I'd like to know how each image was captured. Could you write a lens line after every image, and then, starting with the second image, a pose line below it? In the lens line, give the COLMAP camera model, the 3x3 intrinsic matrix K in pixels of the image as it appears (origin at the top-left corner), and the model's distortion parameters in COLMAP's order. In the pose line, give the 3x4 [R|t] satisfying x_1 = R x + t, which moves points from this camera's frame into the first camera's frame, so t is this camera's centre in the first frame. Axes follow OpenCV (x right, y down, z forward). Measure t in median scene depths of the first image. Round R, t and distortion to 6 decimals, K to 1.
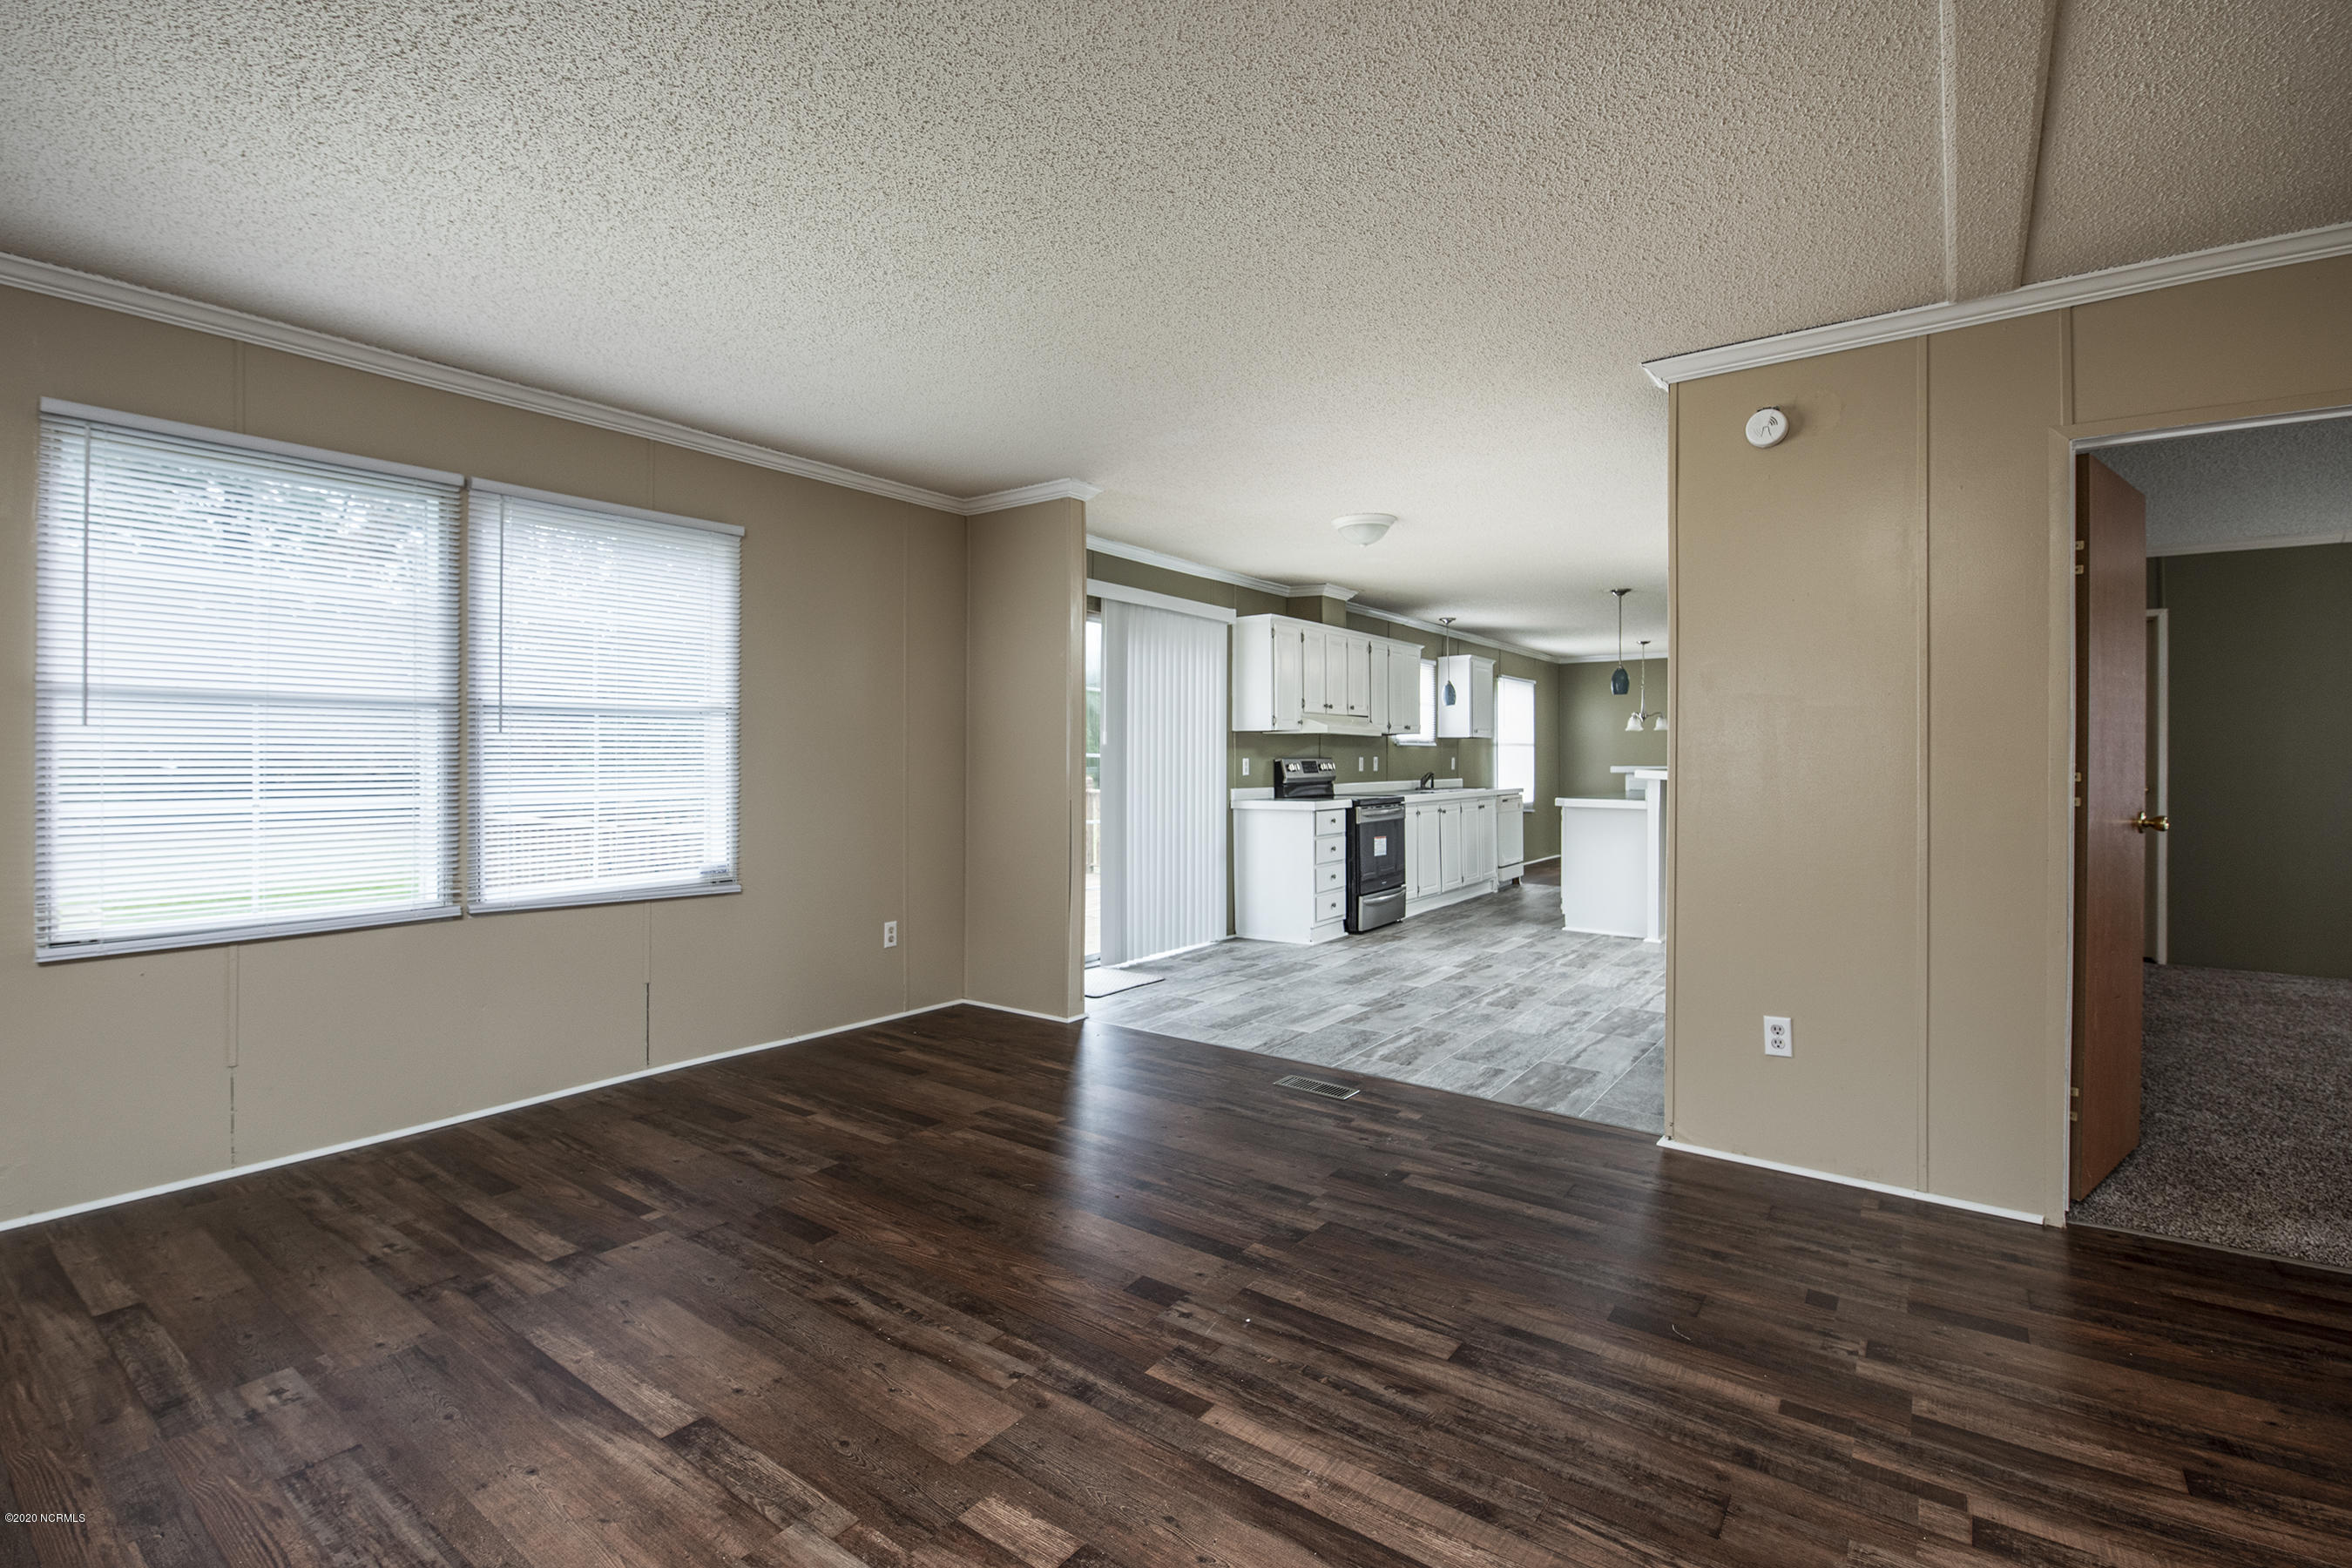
lens RADIAL K [[1054.7, 0, 1148.7], [0, 1054.7, 773.0], [0, 0, 1]] dist [0.000121, -0.011774]
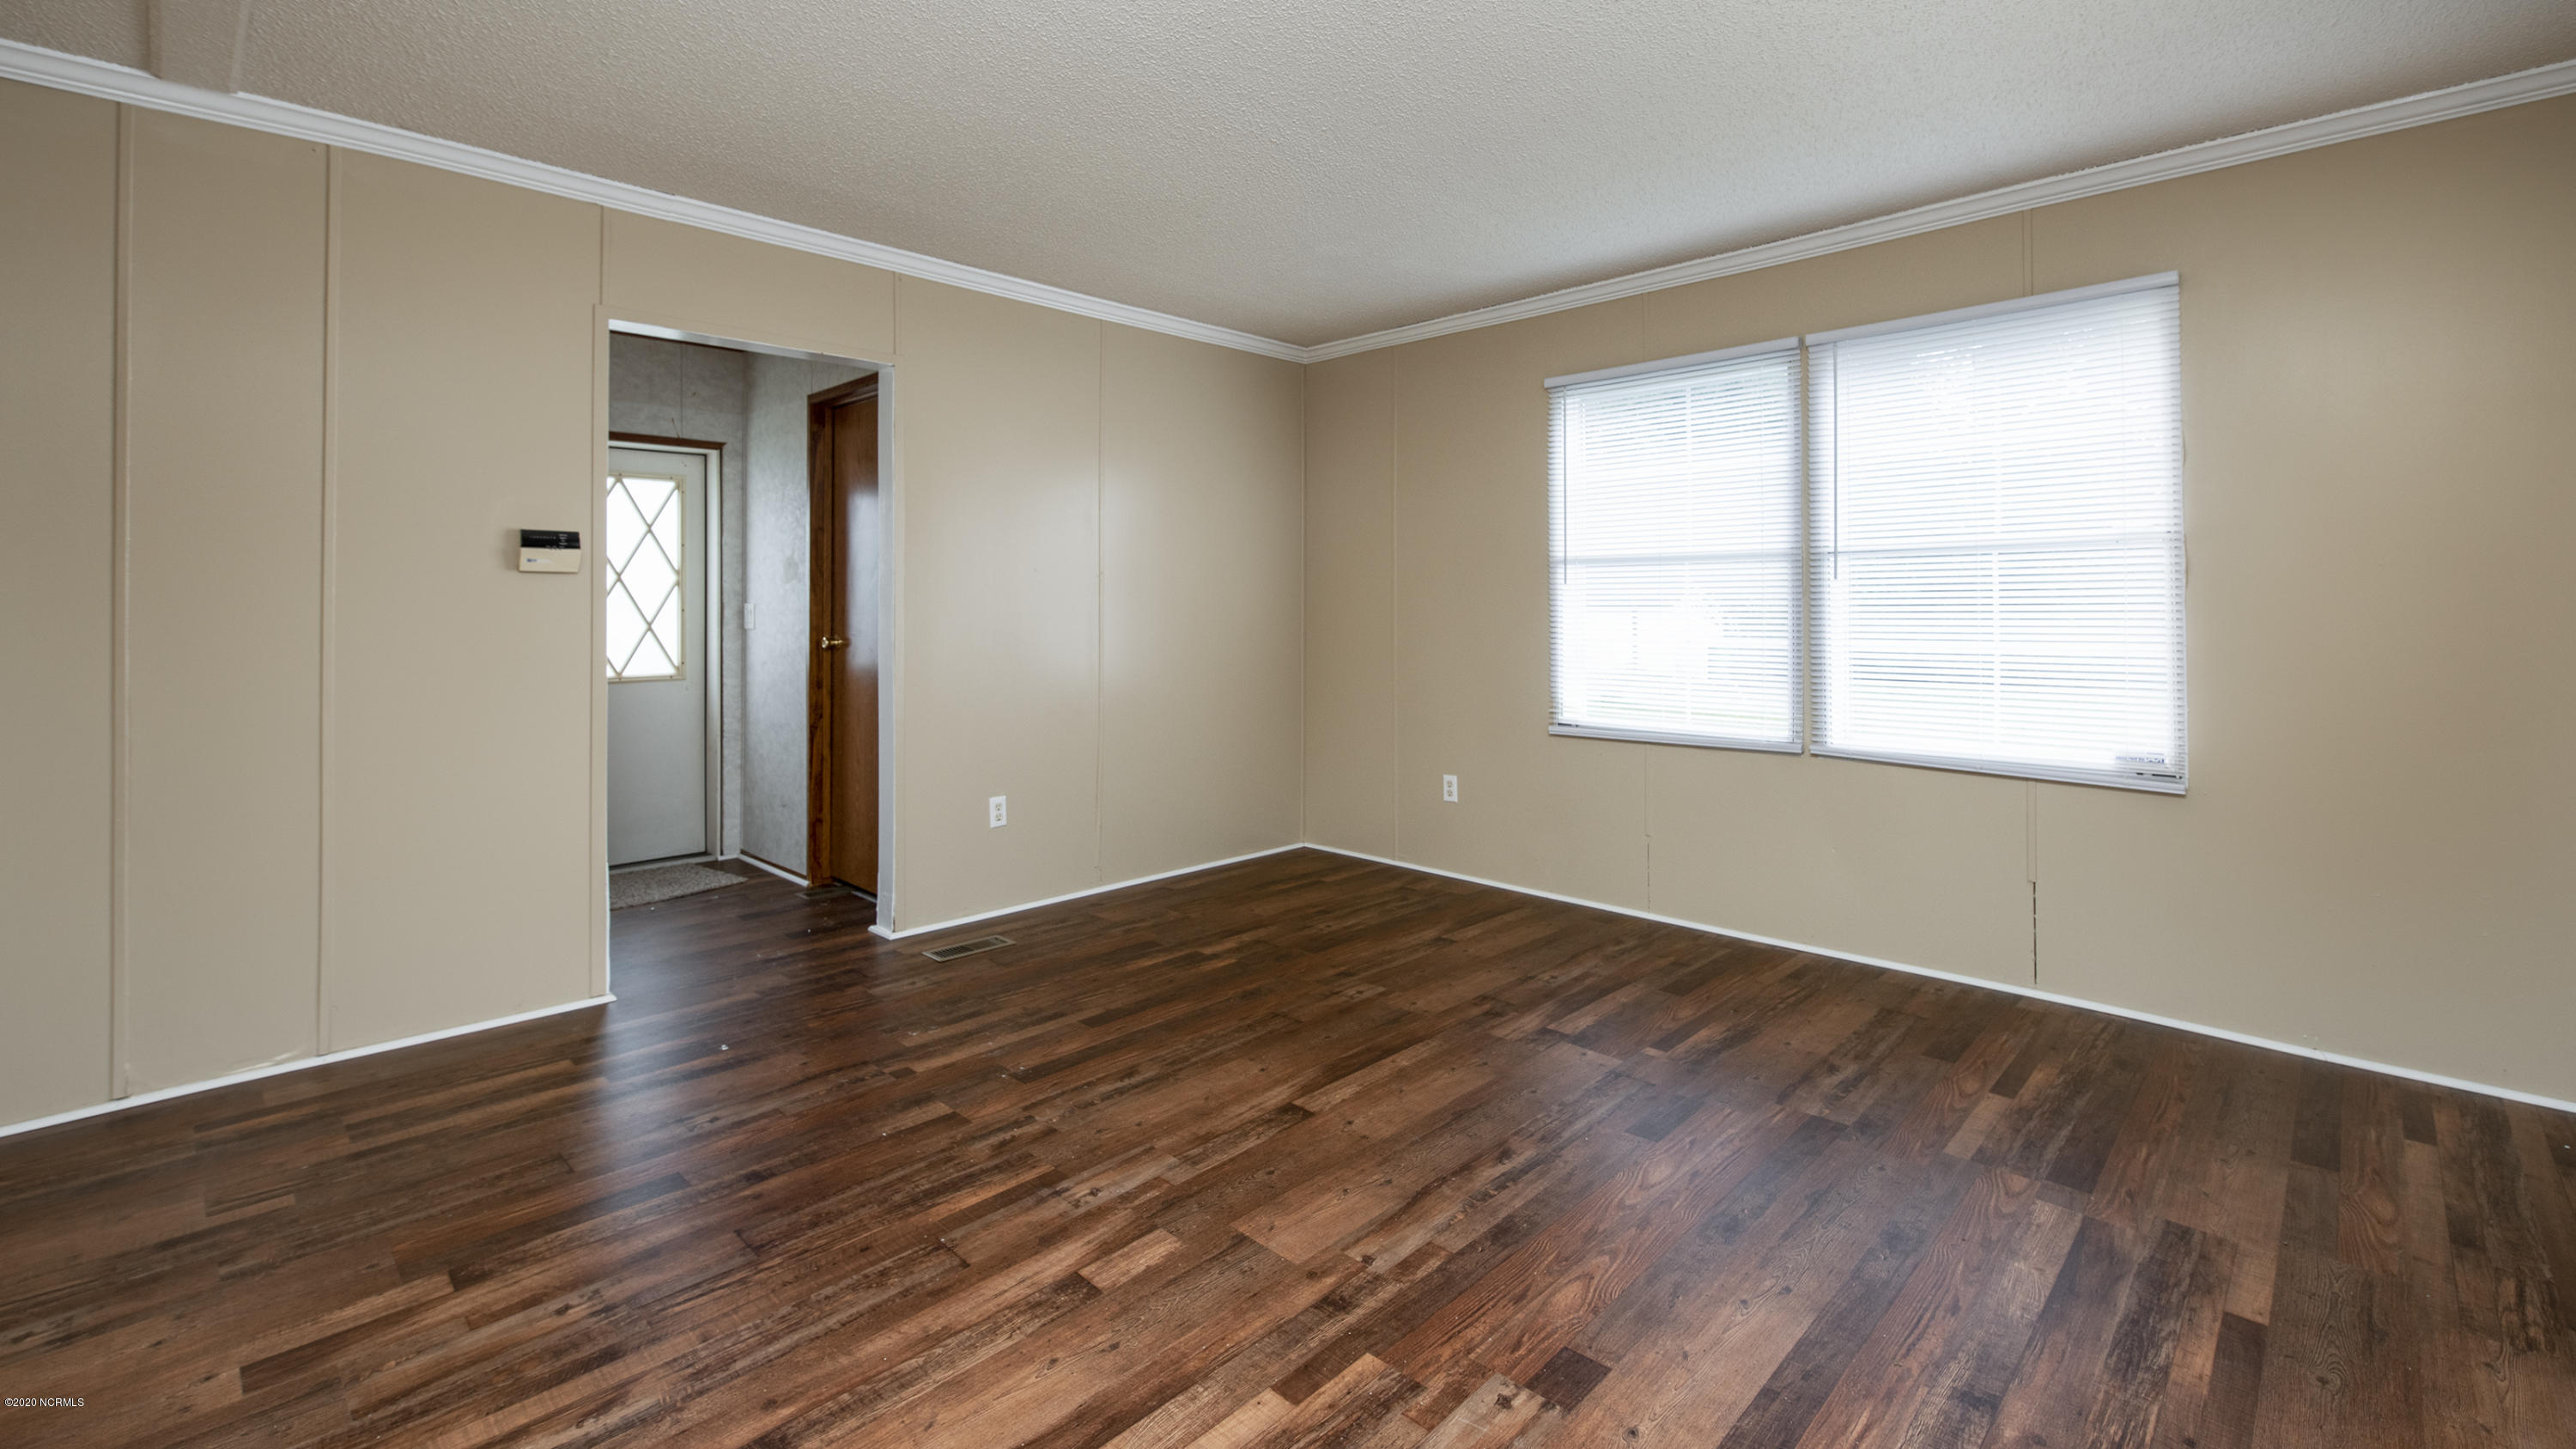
lens RADIAL K [[1112.8, 0, 1282.0], [0, 1112.8, 609.8], [0, 0, 1]] dist [-0.000143, -0.000600]
pose [[-0.133034, -0.001601, -0.991110, 0.821560], [-0.012210, 0.999925, 0.000024, -0.003100], [0.991036, 0.012104, -0.133044, 0.999067]]
